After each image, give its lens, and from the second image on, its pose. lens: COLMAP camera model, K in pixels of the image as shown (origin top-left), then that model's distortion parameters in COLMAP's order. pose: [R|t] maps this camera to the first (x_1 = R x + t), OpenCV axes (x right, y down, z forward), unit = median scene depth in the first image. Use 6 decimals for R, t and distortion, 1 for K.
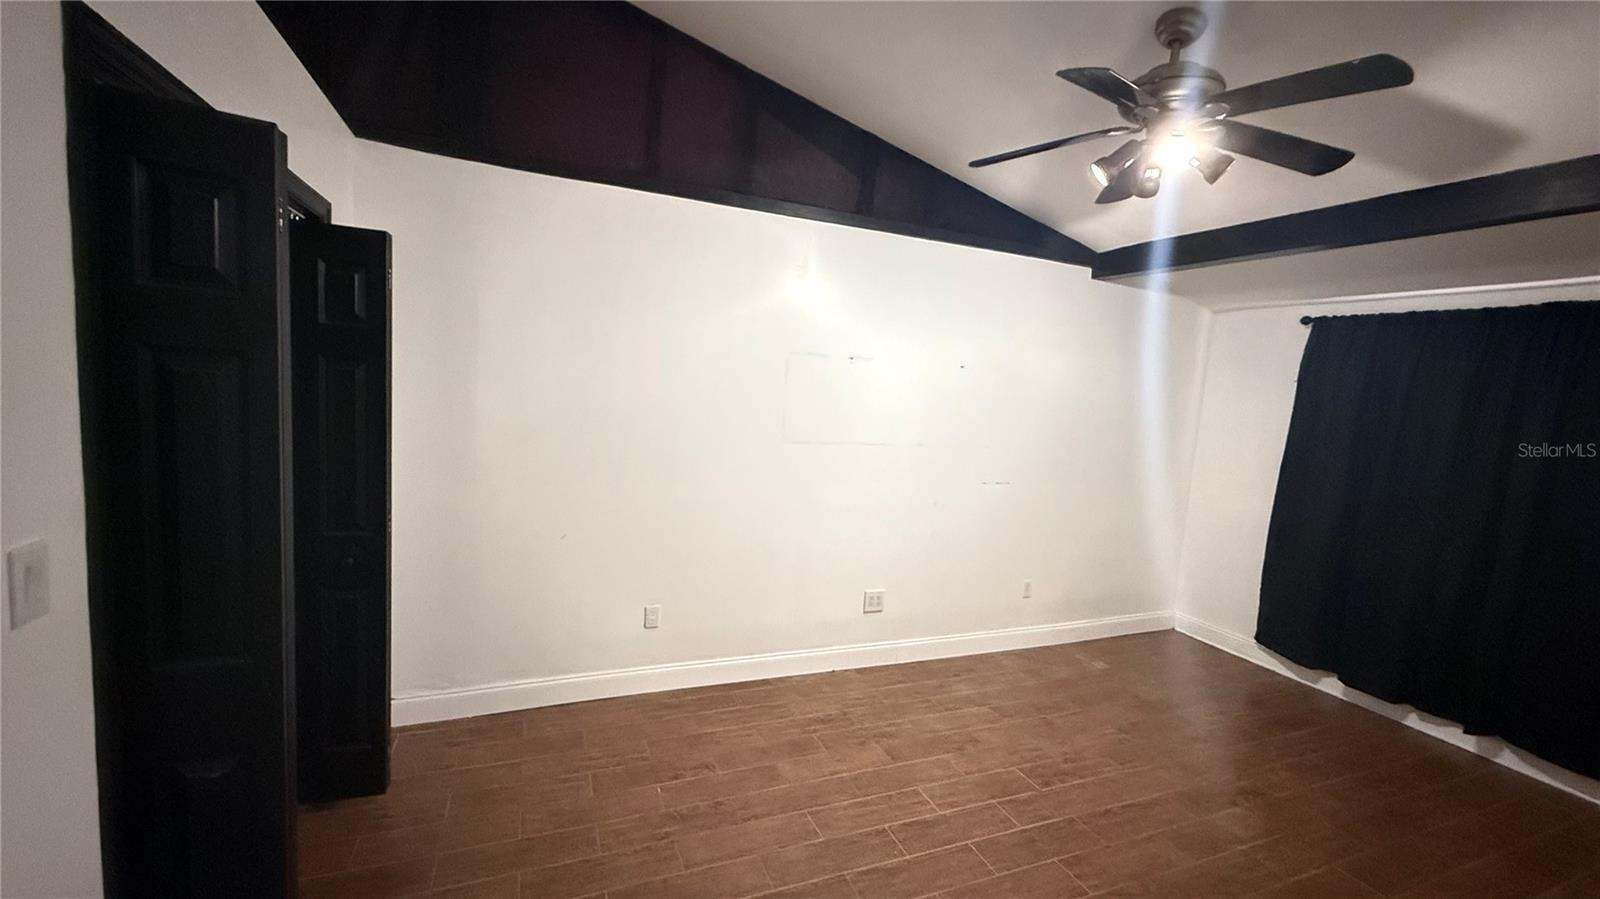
lens RADIAL K [[638.9, 0, 798.2], [0, 638.9, 450.8], [0, 0, 1]] dist [0.000174, -0.000154]
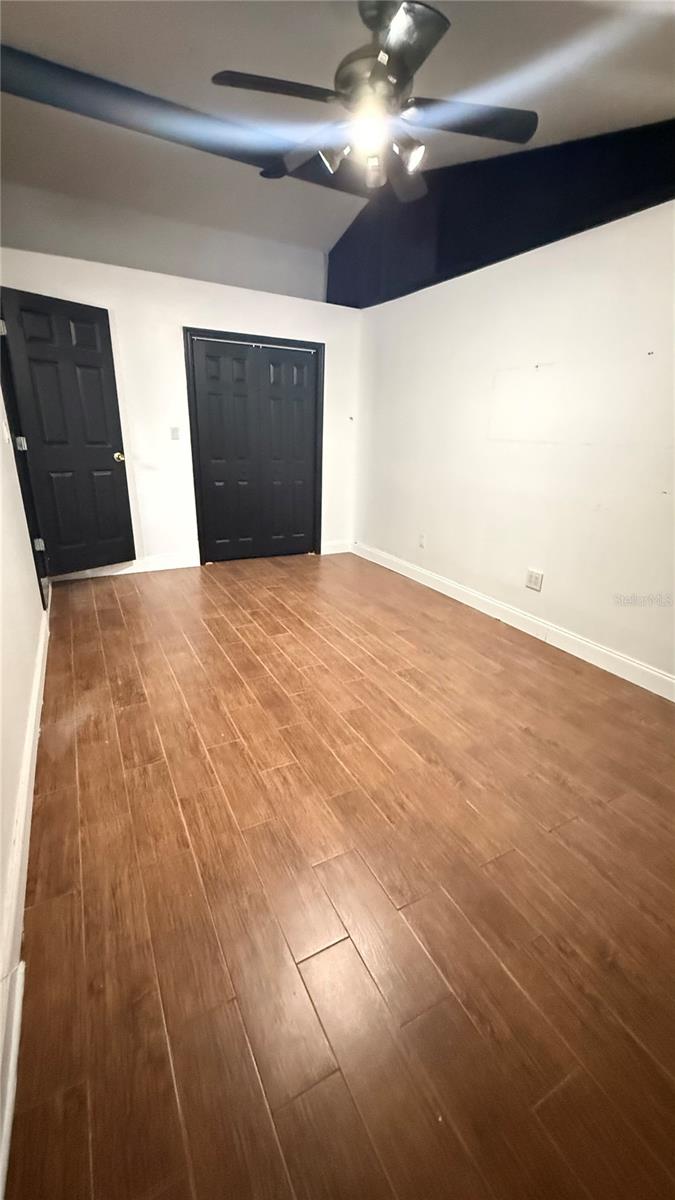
lens RADIAL K [[479.2, 0, 338.6], [0, 479.2, 598.0], [0, 0, 1]] dist [0.000174, -0.000154]
pose [[0.109494, 0.275201, -0.955131, 1.307650], [-0.131486, 0.956474, 0.260515, 0.109140], [0.985252, 0.097061, 0.140914, 0.697207]]
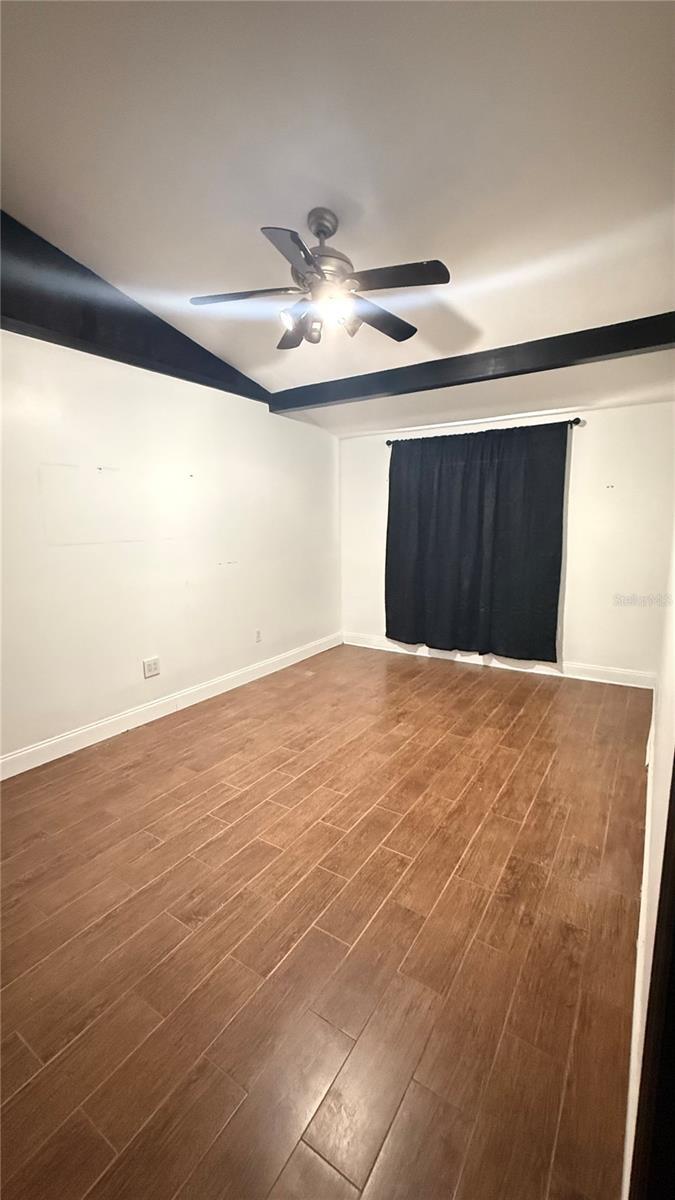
lens RADIAL K [[479.2, 0, 338.6], [0, 479.2, 598.0], [0, 0, 1]] dist [0.000174, -0.000154]
pose [[0.821134, -0.165275, 0.546282, -0.095808], [0.125991, 0.986032, 0.108937, 0.061283], [-0.556656, -0.020625, 0.830487, 0.026752]]
